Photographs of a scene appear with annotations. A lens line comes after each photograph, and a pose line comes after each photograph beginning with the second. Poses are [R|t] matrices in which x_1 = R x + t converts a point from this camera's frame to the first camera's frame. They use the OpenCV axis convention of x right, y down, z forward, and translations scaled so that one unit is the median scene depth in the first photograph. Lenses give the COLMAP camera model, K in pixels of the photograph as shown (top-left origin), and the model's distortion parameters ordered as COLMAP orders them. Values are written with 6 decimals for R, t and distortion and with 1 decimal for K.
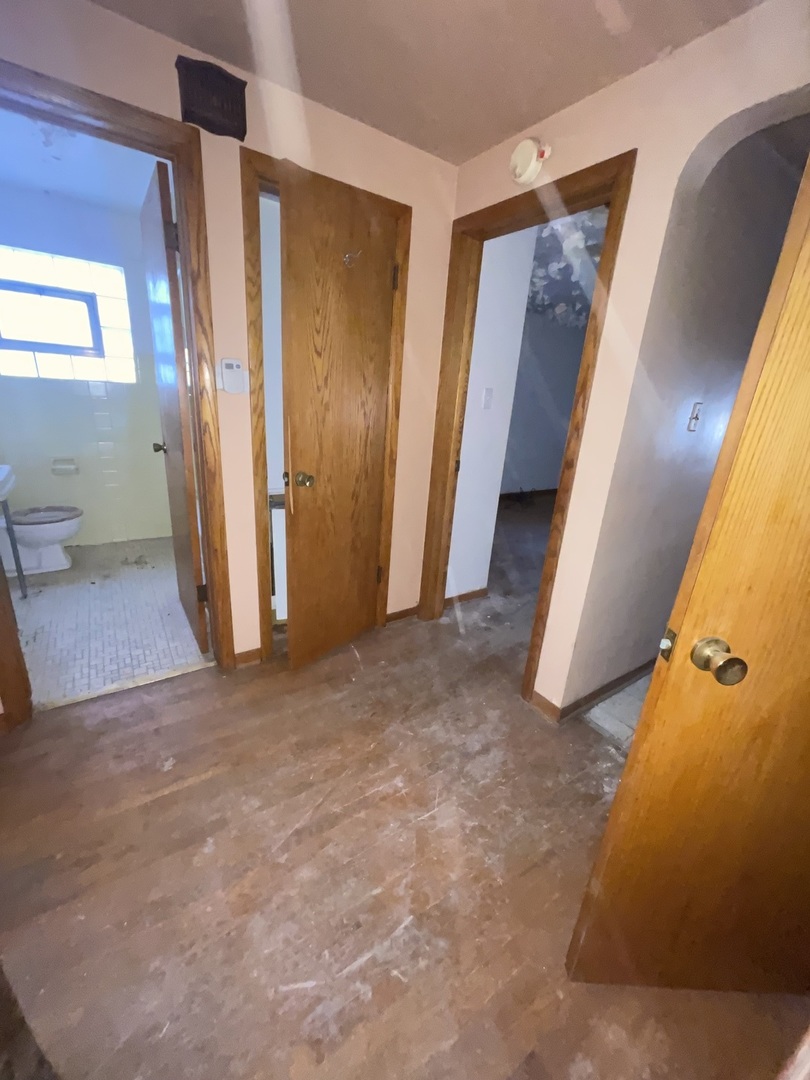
lens RADIAL K [[434.4, 0, 406.3], [0, 434.4, 537.2], [0, 0, 1]] dist [-0.002002, -0.000497]
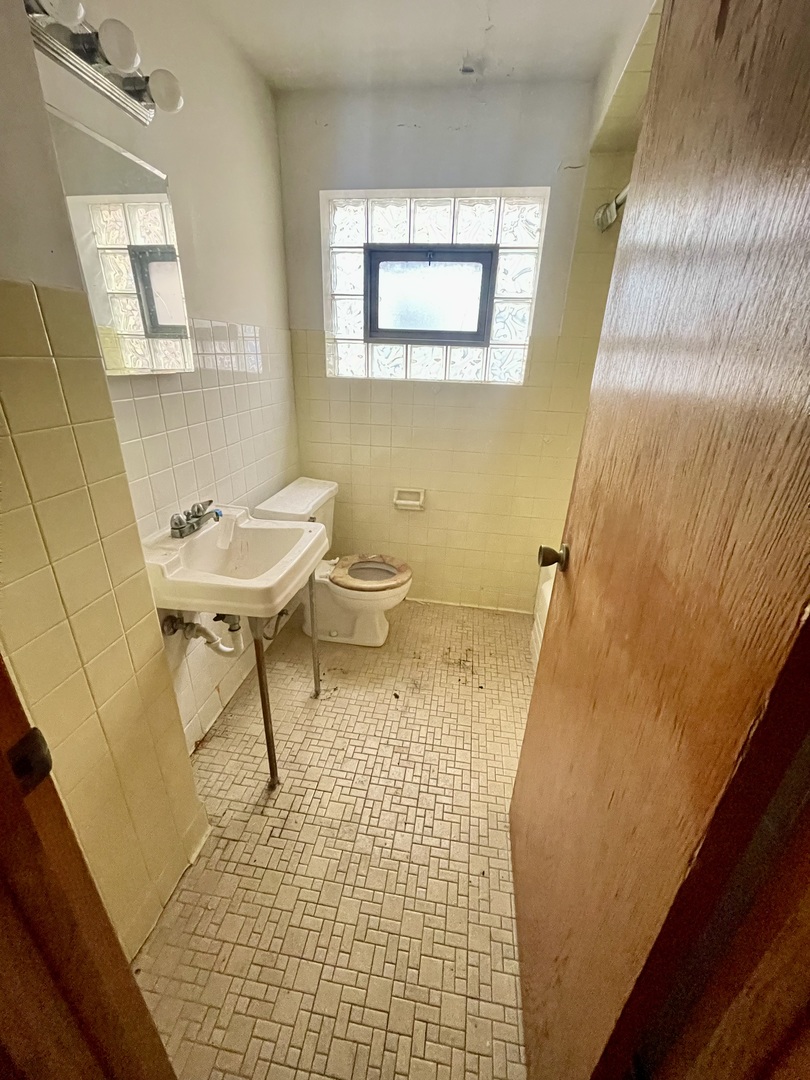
lens RADIAL K [[434.4, 0, 406.3], [0, 434.4, 537.2], [0, 0, 1]] dist [-0.002002, -0.000497]
pose [[0.730777, 0.220354, -0.646073, -0.310306], [-0.204728, 0.973645, 0.100508, -0.181513], [0.651193, 0.058820, 0.756630, 0.455795]]
